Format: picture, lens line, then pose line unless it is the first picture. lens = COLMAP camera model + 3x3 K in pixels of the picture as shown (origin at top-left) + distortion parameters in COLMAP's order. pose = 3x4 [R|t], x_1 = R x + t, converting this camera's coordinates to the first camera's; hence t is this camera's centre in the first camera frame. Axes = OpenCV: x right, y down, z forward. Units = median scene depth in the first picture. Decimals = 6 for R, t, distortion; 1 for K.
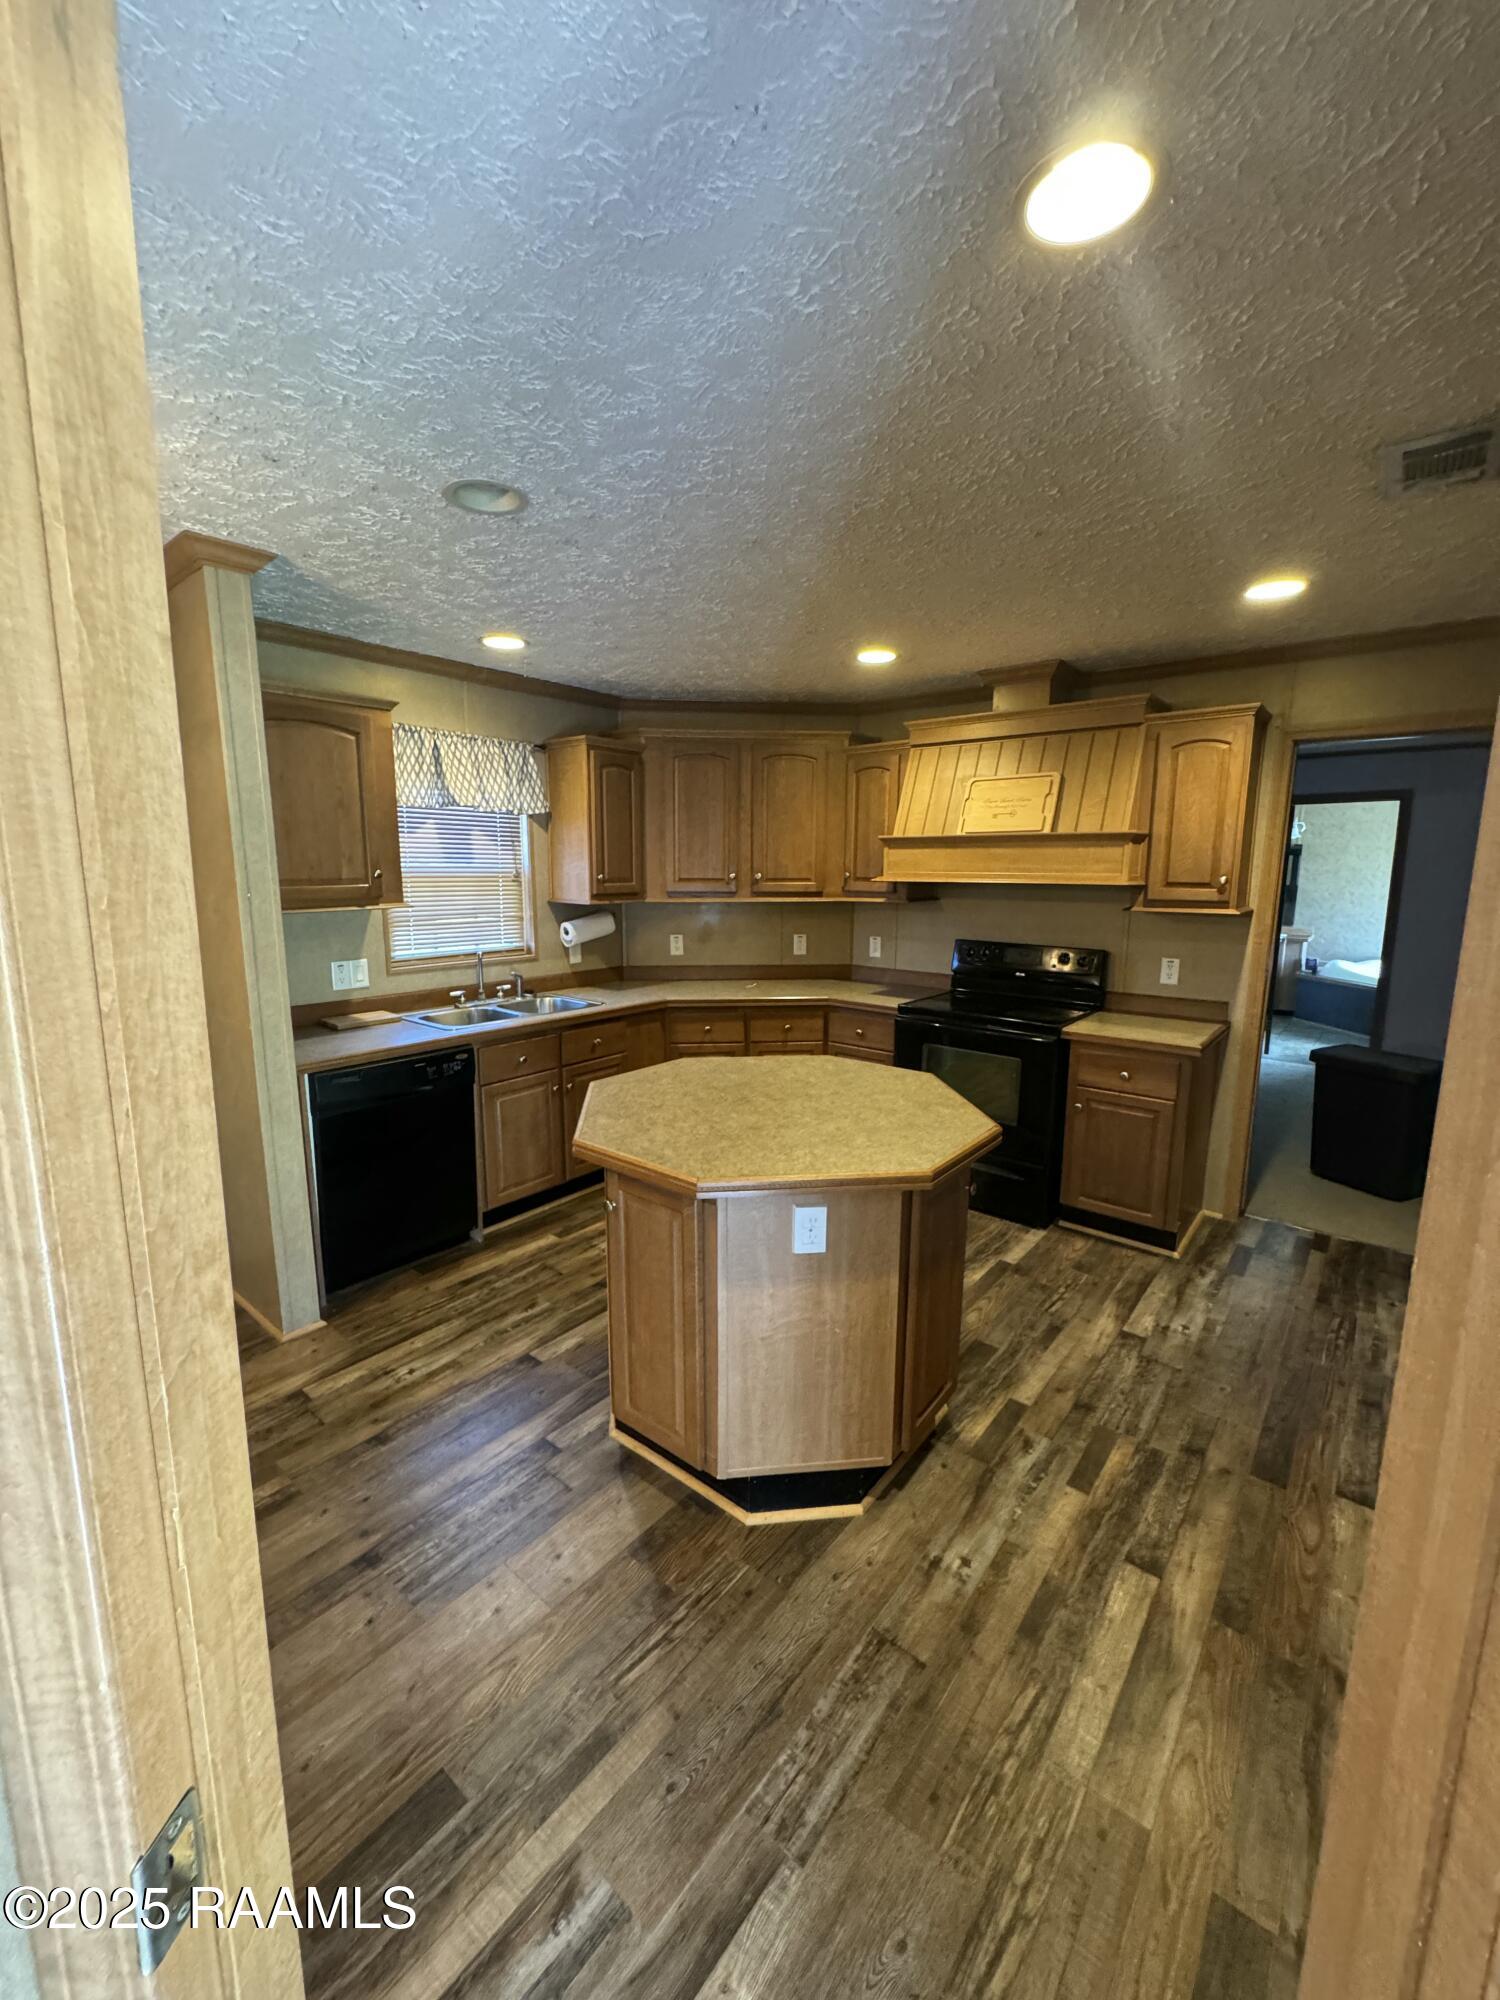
lens RADIAL K [[812.5, 0, 749.3], [0, 812.5, 1003.1], [0, 0, 1]] dist [-0.001217, 0.001296]
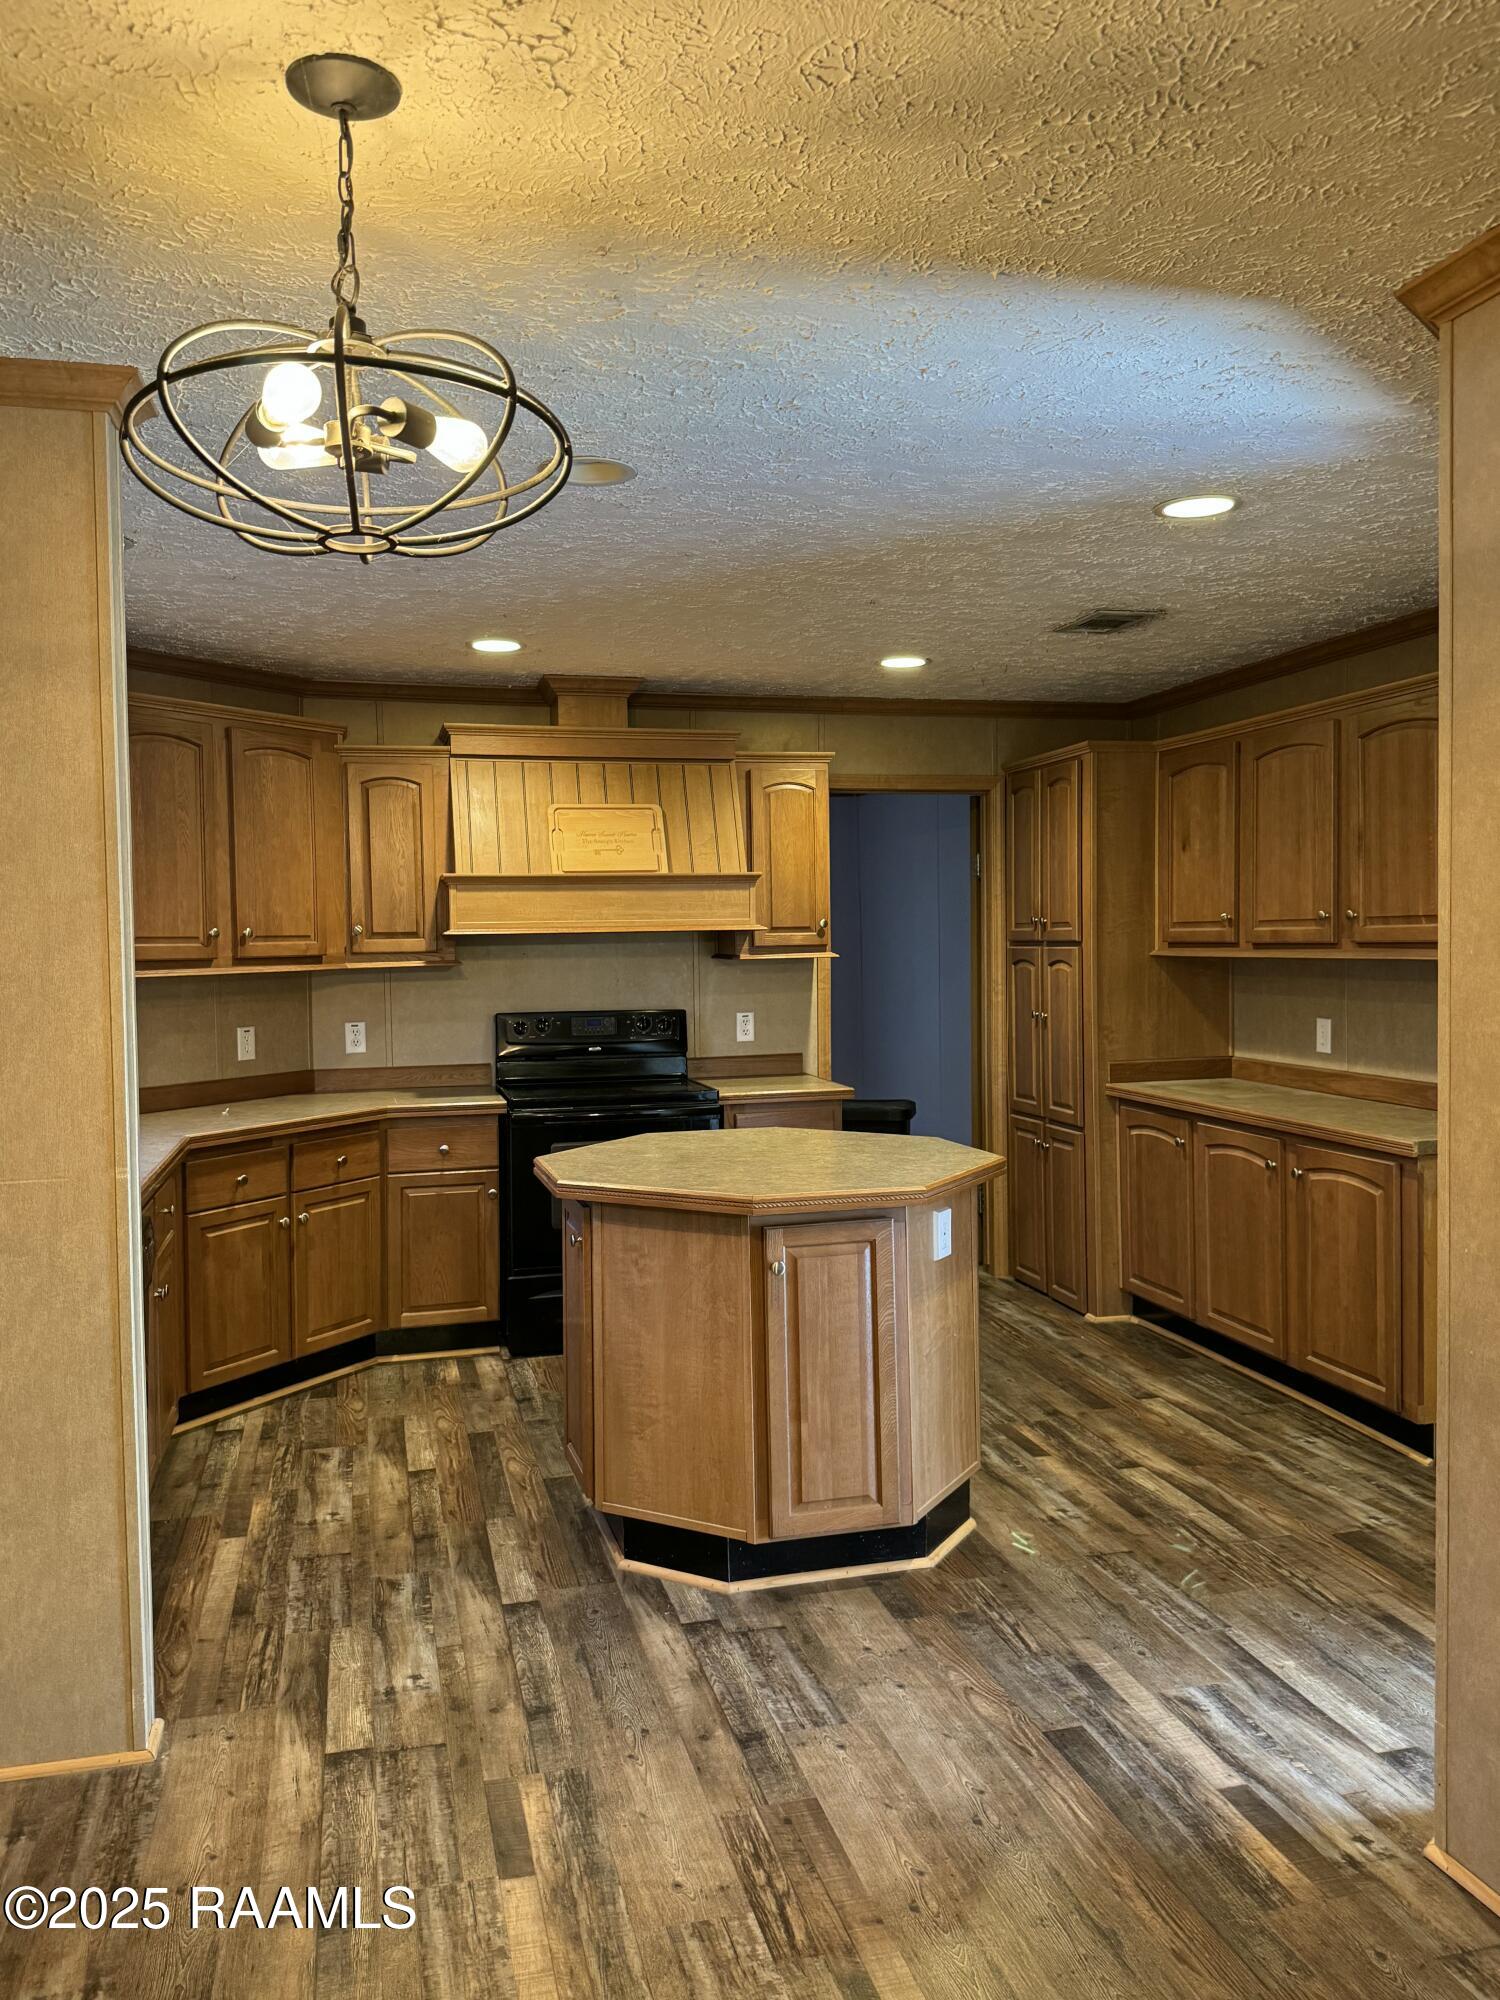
lens RADIAL K [[1532.5, 0, 752.4], [0, 1532.5, 992.5], [0, 0, 1]] dist [0.027349, -0.013357]
pose [[0.595412, -0.049035, 0.801923, -1.144263], [0.151840, 0.987016, -0.052386, 0.018056], [-0.788942, 0.152955, 0.595127, -0.026480]]
